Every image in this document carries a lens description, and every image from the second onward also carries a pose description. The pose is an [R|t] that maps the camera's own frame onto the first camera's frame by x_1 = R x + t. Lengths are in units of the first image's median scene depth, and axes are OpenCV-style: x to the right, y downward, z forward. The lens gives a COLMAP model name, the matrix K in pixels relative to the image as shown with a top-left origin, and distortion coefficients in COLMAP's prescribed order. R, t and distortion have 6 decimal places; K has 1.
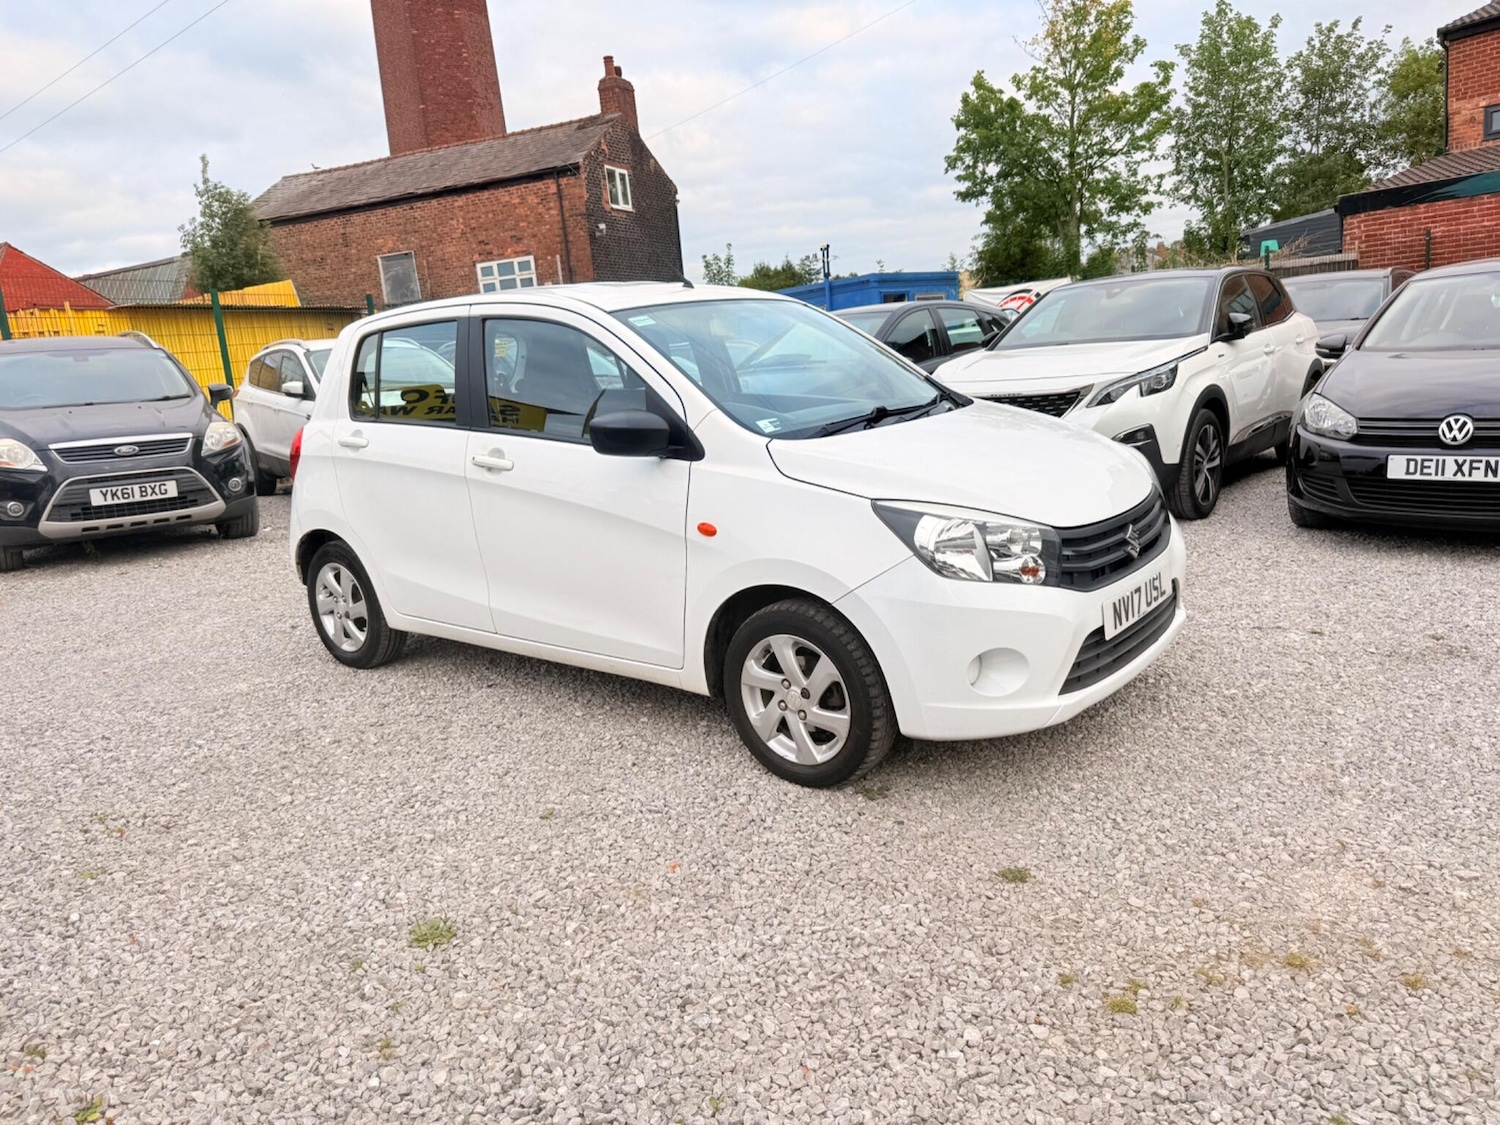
lens RADIAL K [[1103.3, 0, 750.2], [0, 1103.3, 551.0], [0, 0, 1]] dist [0.007012, -0.019294]
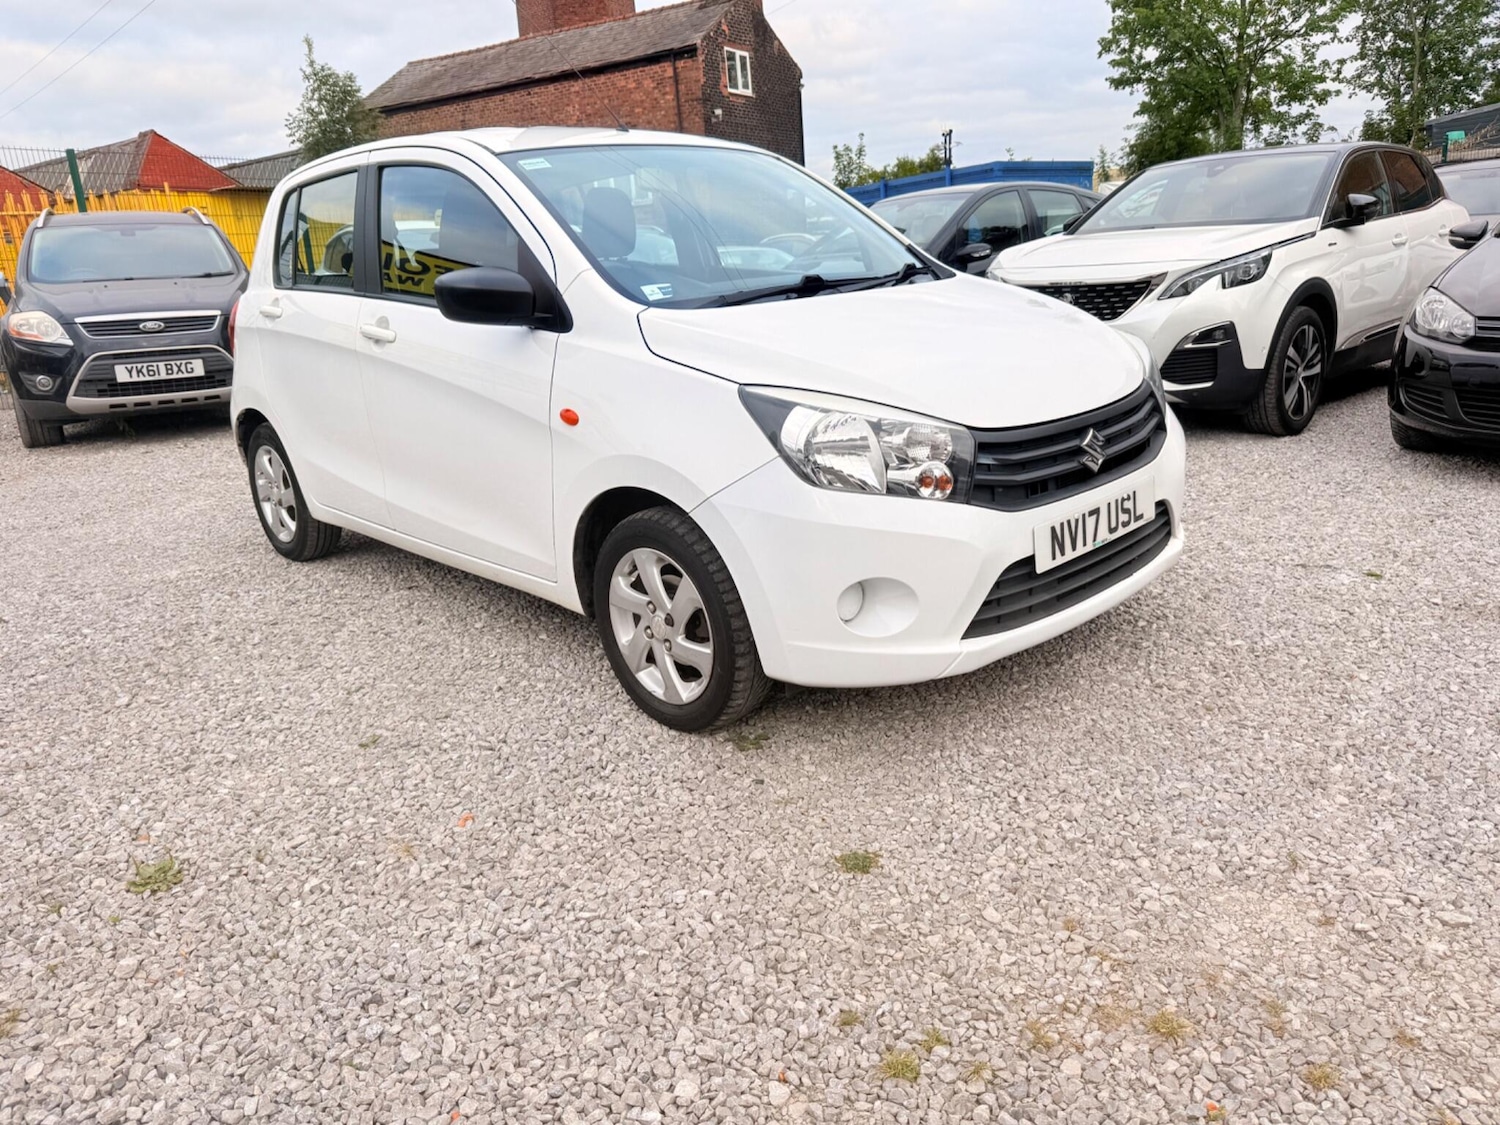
lens RADIAL K [[1103.3, 0, 750.2], [0, 1103.3, 551.0], [0, 0, 1]] dist [0.007012, -0.019294]
pose [[0.992049, 0.048177, -0.116269, 0.179102], [-0.038075, 0.995428, 0.087597, 0.002691], [0.119957, -0.082473, 0.989347, 0.165019]]
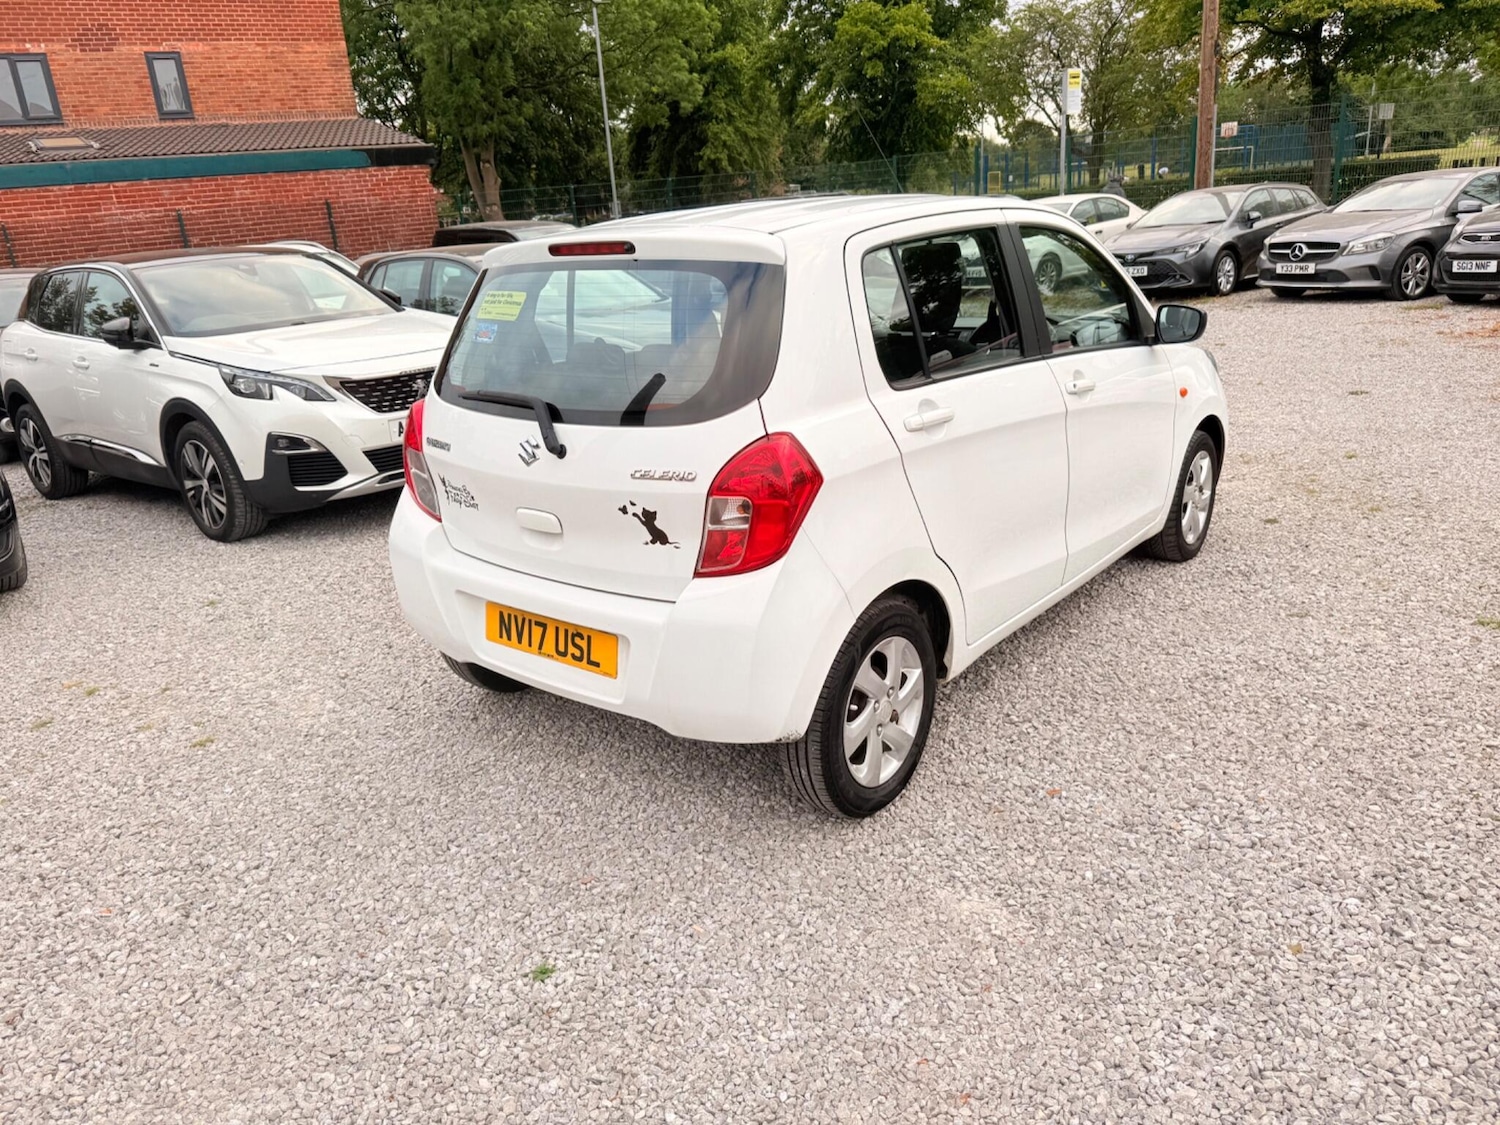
lens RADIAL K [[1080.1, 0, 740.8], [0, 1080.1, 559.3], [0, 0, 1]] dist [0.011615, -0.020961]
pose [[0.020884, -0.231064, 0.972714, -1.236278], [0.253428, 0.942374, 0.218416, -0.226120], [-0.967129, 0.241951, 0.078239, 1.322124]]
